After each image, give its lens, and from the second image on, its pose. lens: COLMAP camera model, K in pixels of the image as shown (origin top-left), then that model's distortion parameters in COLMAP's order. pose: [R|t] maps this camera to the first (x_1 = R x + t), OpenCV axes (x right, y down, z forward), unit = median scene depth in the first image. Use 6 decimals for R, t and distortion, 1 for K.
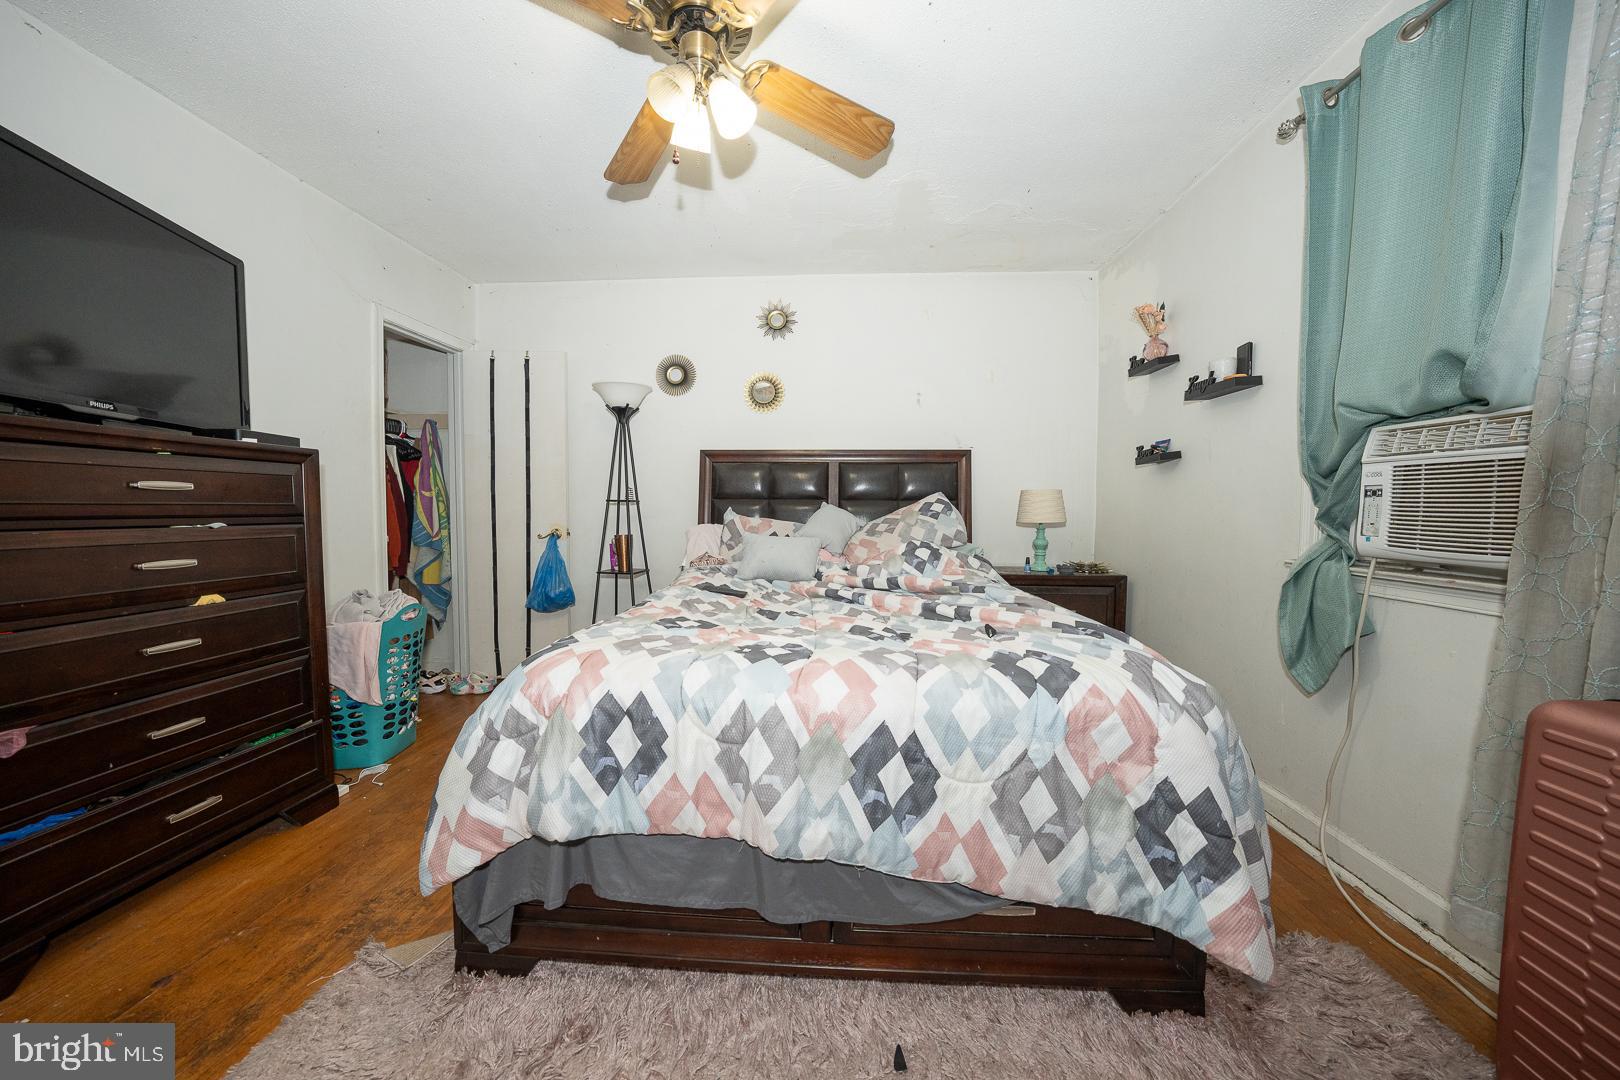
lens RADIAL K [[555.9, 0, 820.7], [0, 555.9, 544.7], [0, 0, 1]] dist [-0.022378, 0.003646]
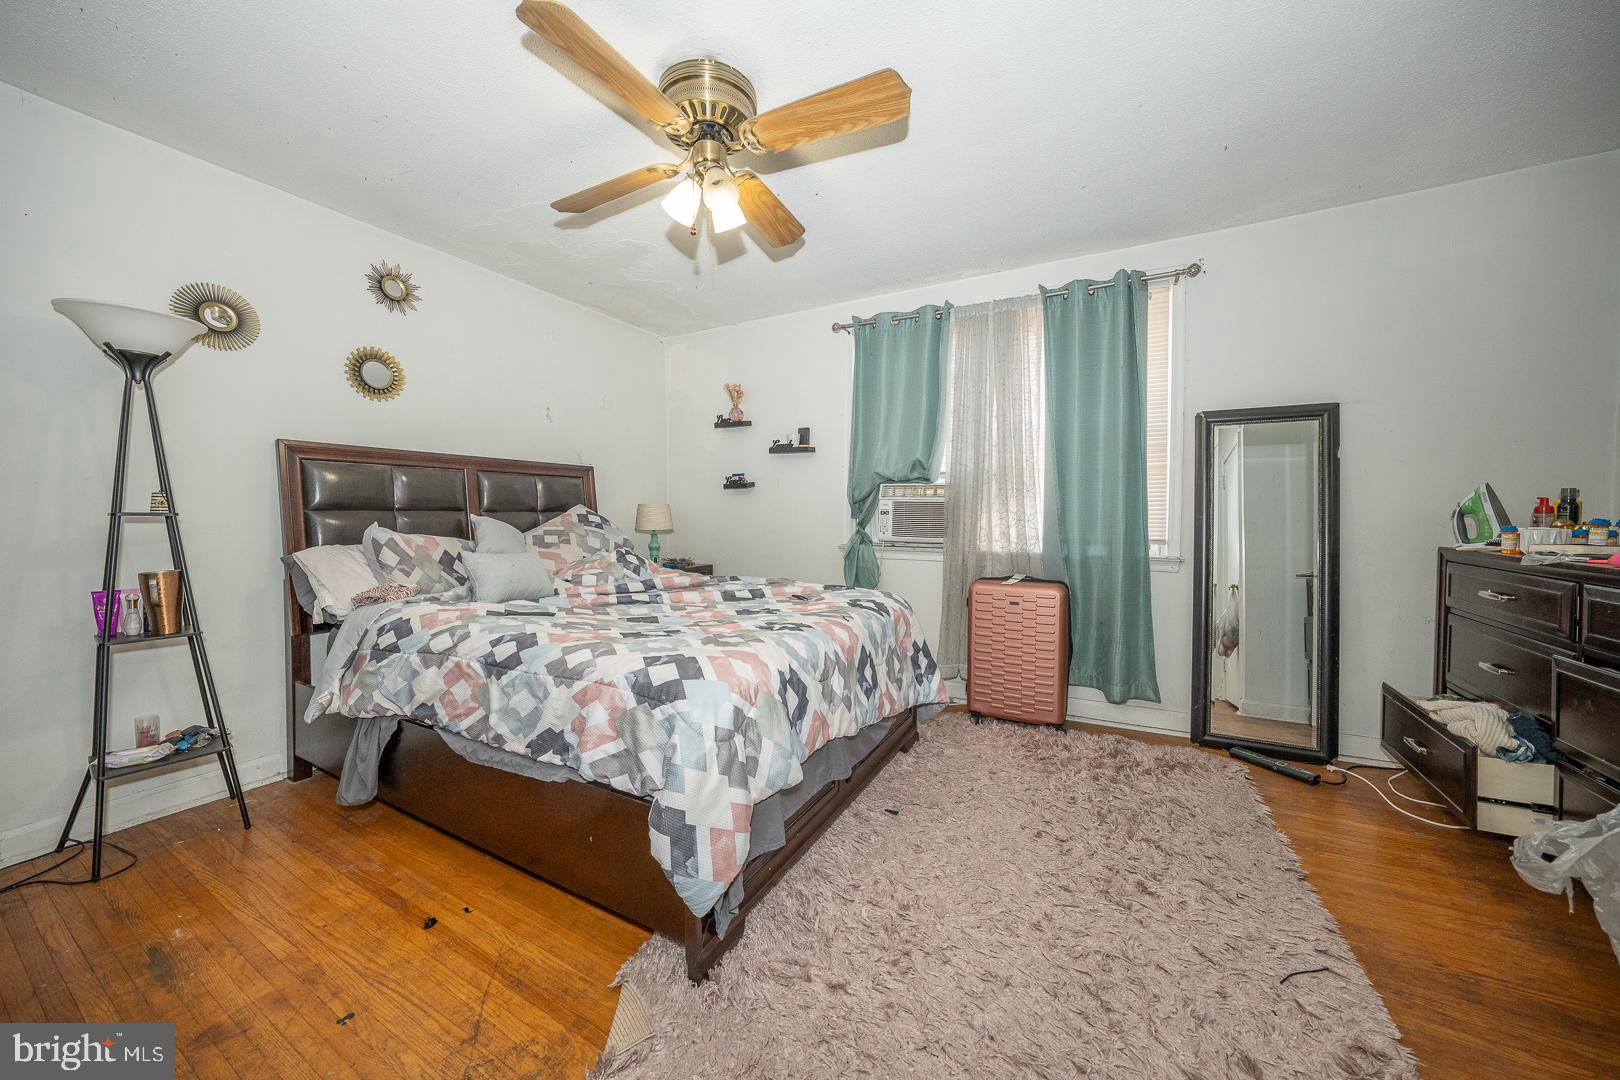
lens RADIAL K [[555.9, 0, 810.4], [0, 555.9, 536.7], [0, 0, 1]] dist [-0.022378, 0.003646]
pose [[0.434262, -0.040081, 0.899894, -0.878559], [0.056441, 0.998257, 0.017226, -0.037730], [-0.899016, 0.043311, 0.435768, 0.196489]]
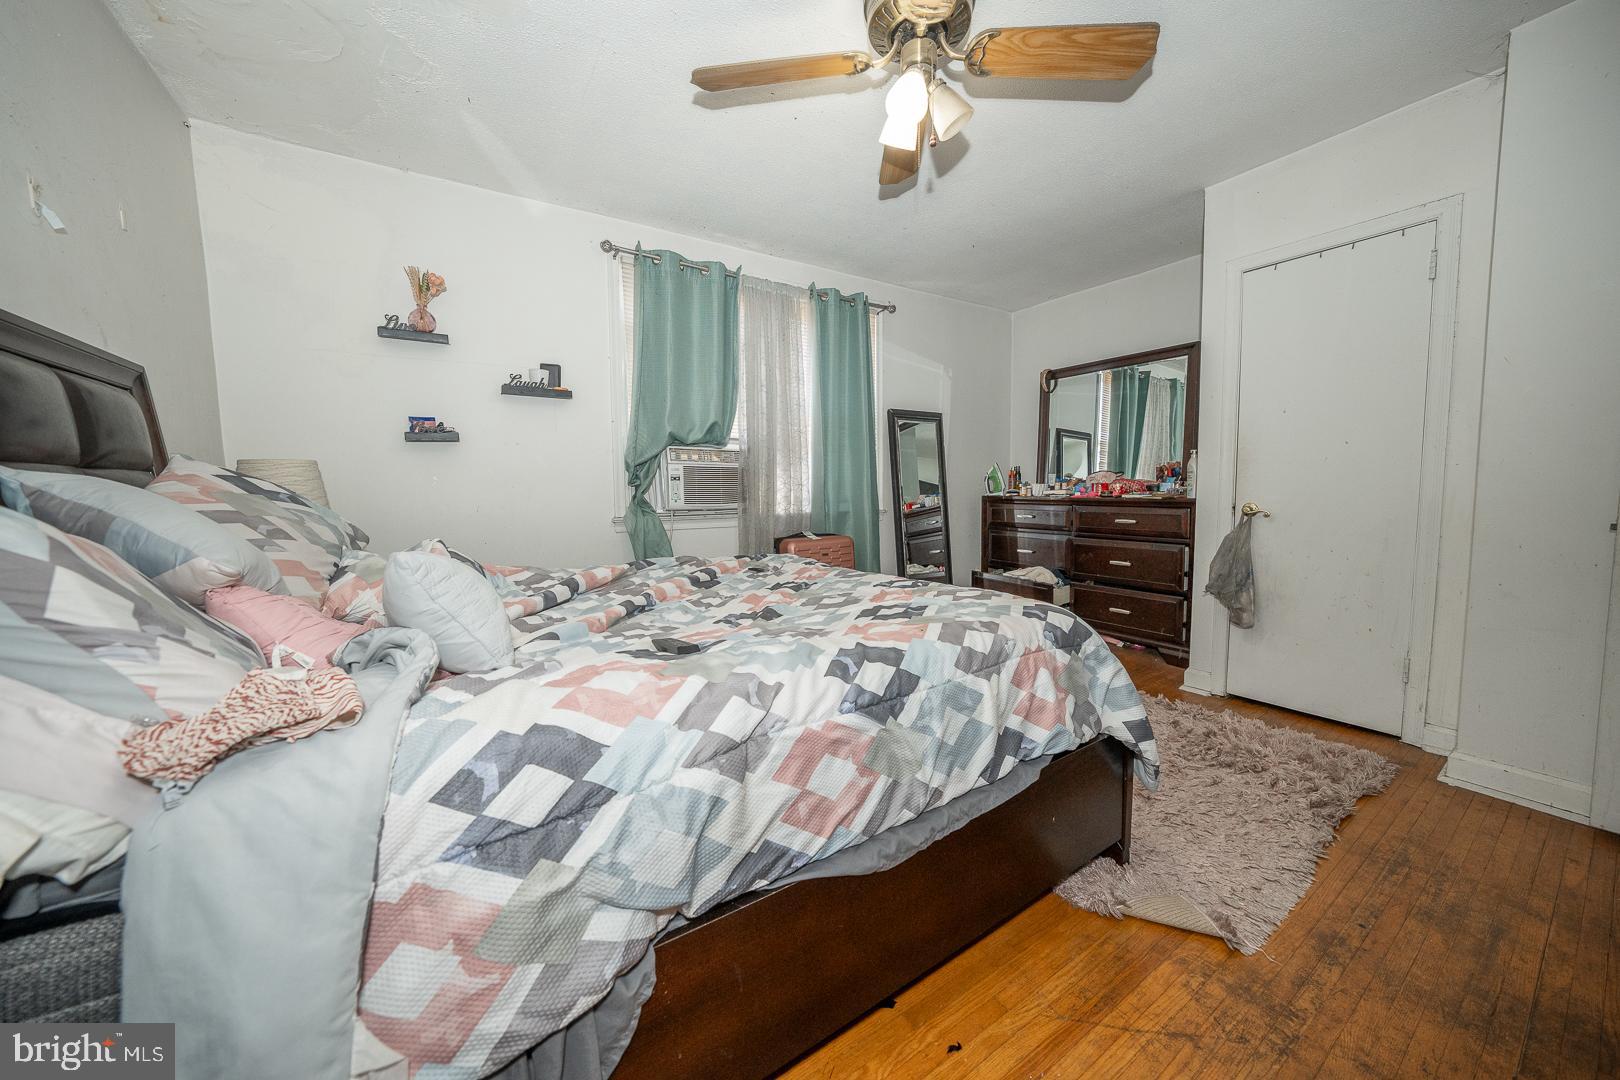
lens RADIAL K [[555.9, 0, 812.6], [0, 555.9, 534.6], [0, 0, 1]] dist [-0.022378, 0.003646]
pose [[-0.580703, -0.062320, 0.811727, -0.720282], [0.063032, 0.990631, 0.121148, -0.076920], [-0.811672, 0.121516, -0.571334, 1.301506]]
